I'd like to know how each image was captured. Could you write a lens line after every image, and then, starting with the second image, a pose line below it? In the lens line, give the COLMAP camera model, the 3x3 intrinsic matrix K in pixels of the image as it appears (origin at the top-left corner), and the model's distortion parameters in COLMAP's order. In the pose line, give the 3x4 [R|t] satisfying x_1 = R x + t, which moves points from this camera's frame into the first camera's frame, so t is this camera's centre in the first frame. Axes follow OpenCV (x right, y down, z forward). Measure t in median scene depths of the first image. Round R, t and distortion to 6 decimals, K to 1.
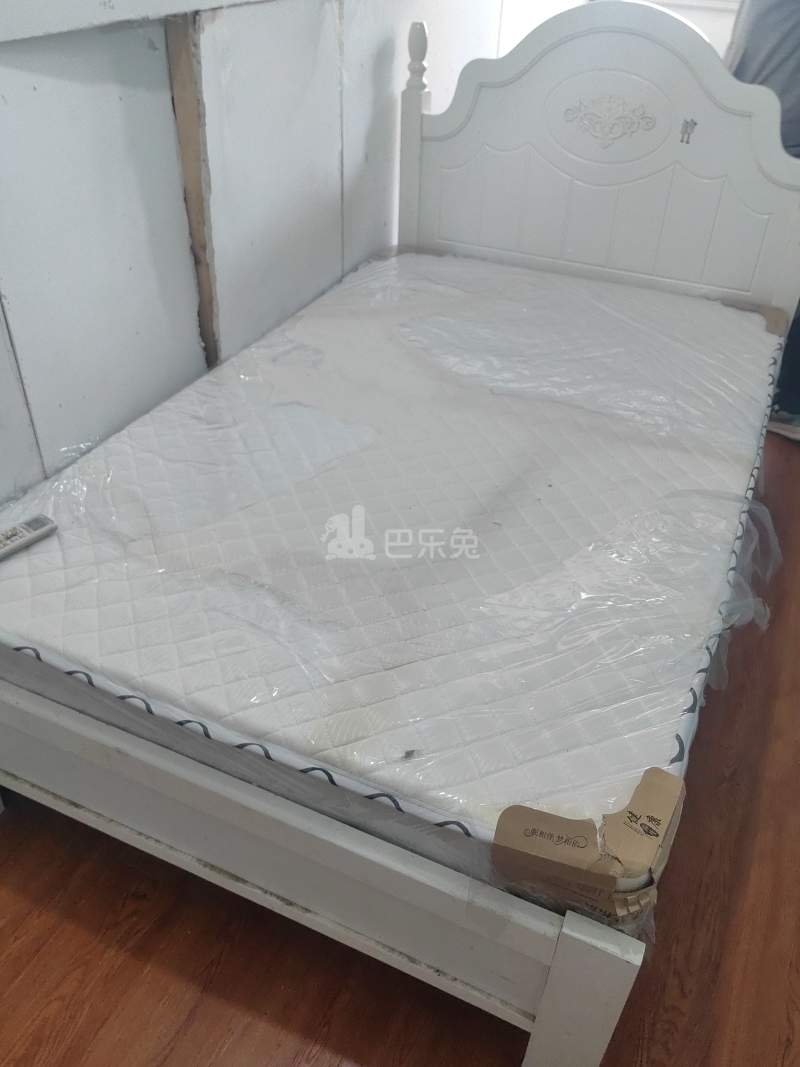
lens RADIAL K [[862.8, 0, 400.0], [0, 862.8, 533.5], [0, 0, 1]] dist [0.049191, -0.041744]
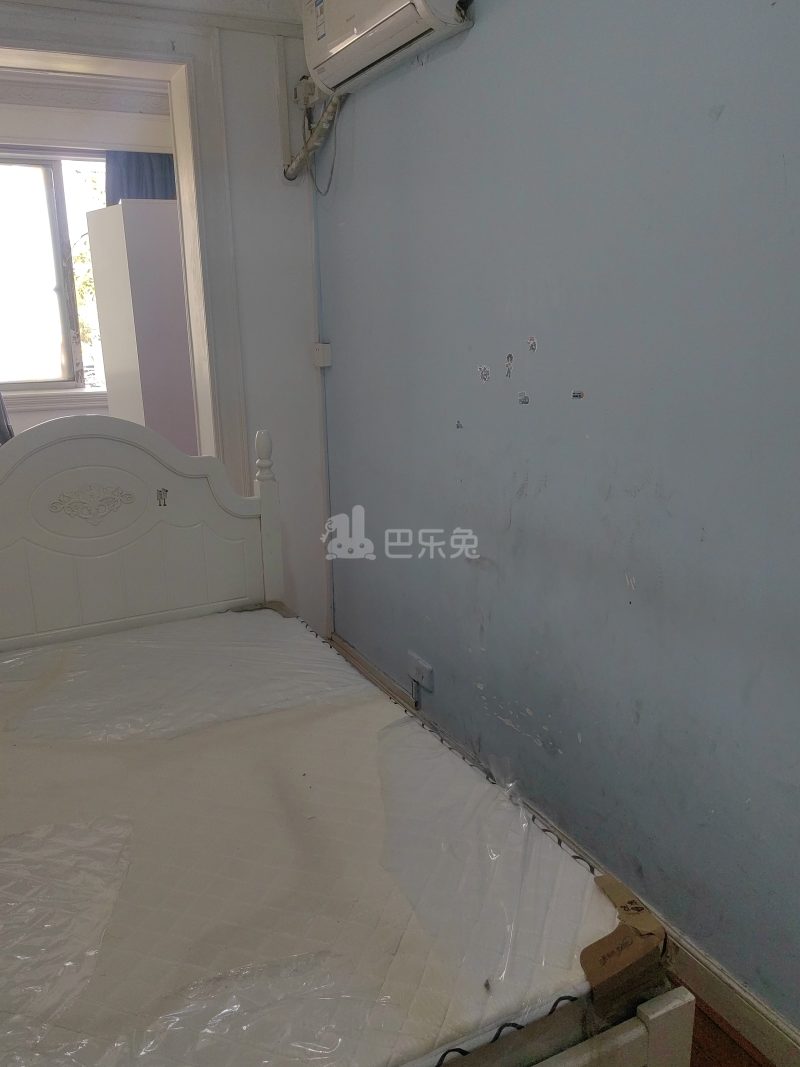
lens RADIAL K [[862.8, 0, 400.0], [0, 862.8, 533.5], [0, 0, 1]] dist [0.049191, -0.041744]
pose [[0.623964, -0.240303, 0.743588, -0.521118], [0.499095, 0.854736, -0.142582, -0.100519], [-0.601309, 0.460088, 0.653259, 0.026750]]
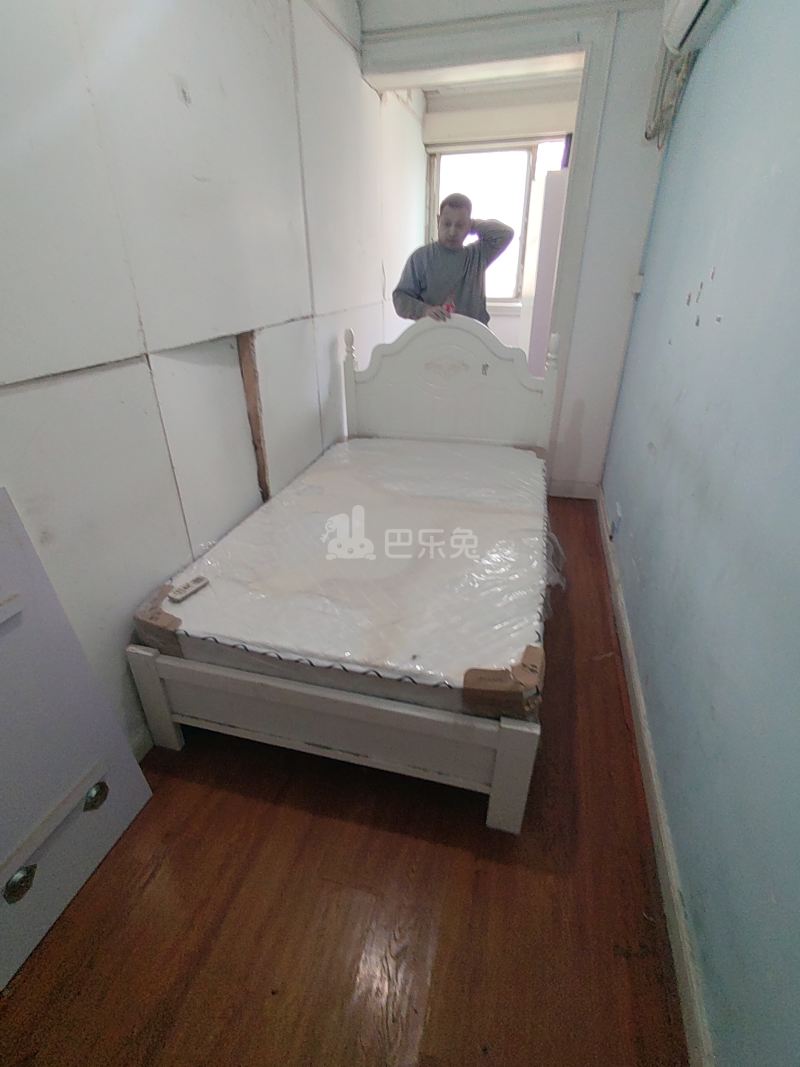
lens RADIAL K [[500.0, 0, 400.0], [0, 500.0, 533.5], [0, 0, 1]] dist [0.005431, 0.000817]
pose [[0.985350, -0.112853, 0.127863, -0.094972], [0.129899, 0.982441, -0.133927, 0.082164], [-0.110504, 0.148574, 0.982708, -0.135783]]
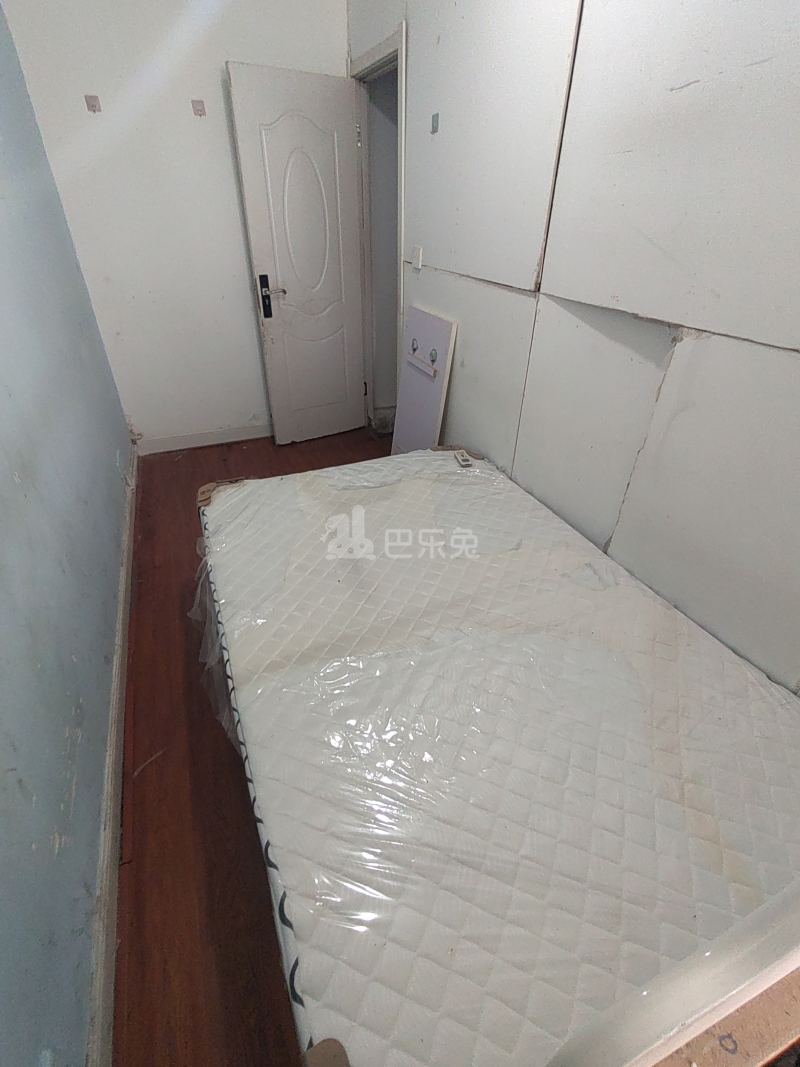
lens RADIAL K [[500.0, 0, 400.0], [0, 500.0, 533.5], [0, 0, 1]] dist [0.005431, 0.000817]
pose [[-0.674388, 0.371934, -0.637861, 0.631738], [-0.470611, 0.449158, 0.759462, -0.814096], [0.568970, 0.812356, -0.127871, 1.088855]]
